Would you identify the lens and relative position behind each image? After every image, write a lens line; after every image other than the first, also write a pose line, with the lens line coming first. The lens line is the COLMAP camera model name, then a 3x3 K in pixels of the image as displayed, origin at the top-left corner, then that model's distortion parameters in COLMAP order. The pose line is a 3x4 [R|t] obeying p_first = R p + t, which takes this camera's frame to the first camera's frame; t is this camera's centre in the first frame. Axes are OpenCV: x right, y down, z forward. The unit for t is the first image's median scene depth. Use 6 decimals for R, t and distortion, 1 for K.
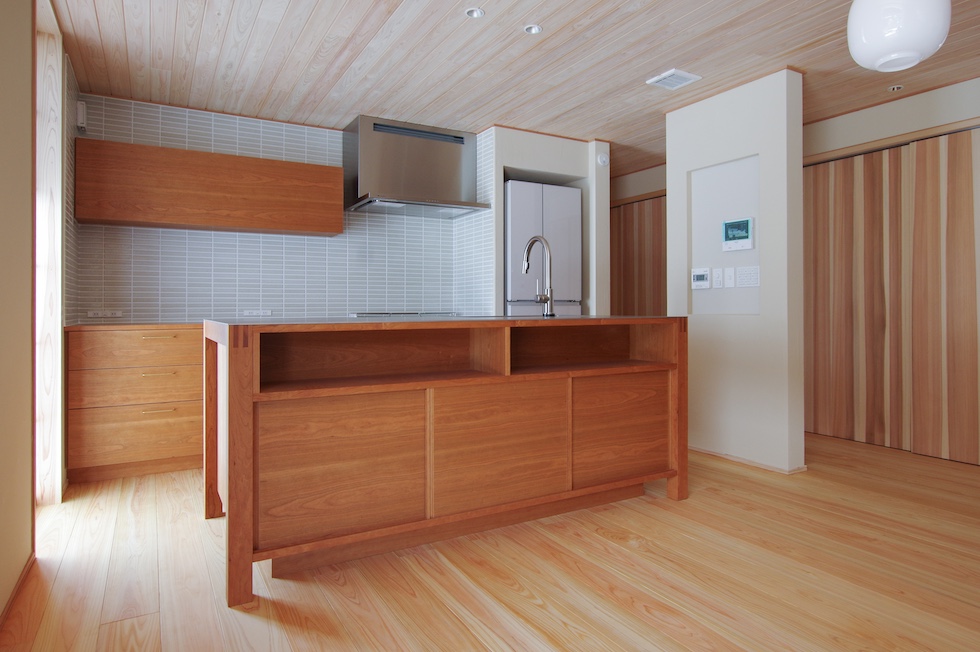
lens RADIAL K [[595.4, 0, 516.9], [0, 595.4, 304.9], [0, 0, 1]] dist [-0.004931, -0.000899]
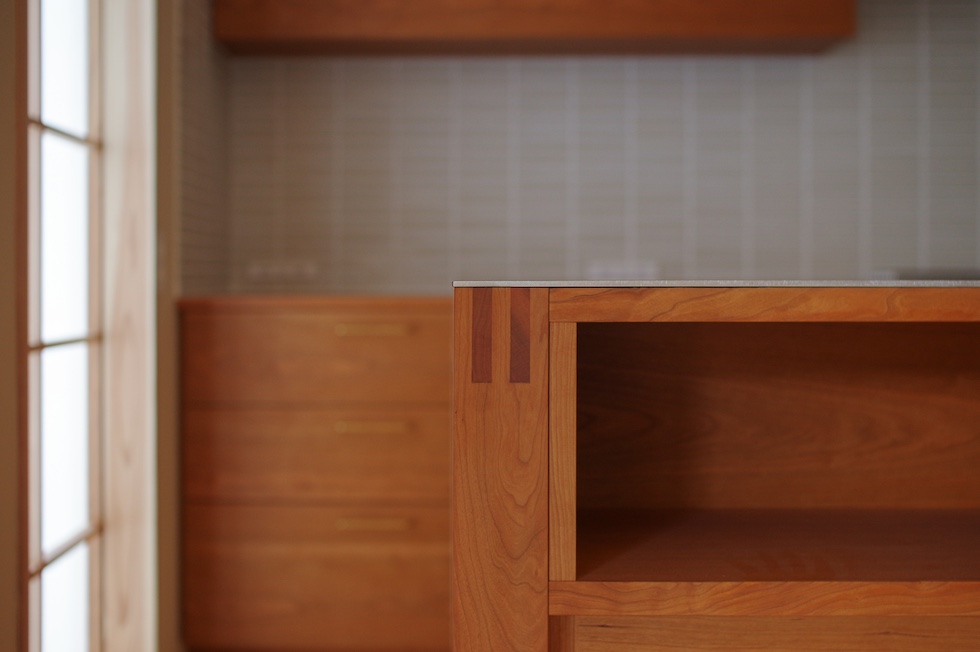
lens RADIAL K [[1266.8, 0, 490.9], [0, 1266.8, 323.7], [0, 0, 1]] dist [0.002535, 0.000000]
pose [[0.861538, 0.022277, -0.507205, -0.137515], [-0.000833, 0.999098, 0.042467, 0.017319], [0.507693, -0.036164, 0.860779, 0.363352]]
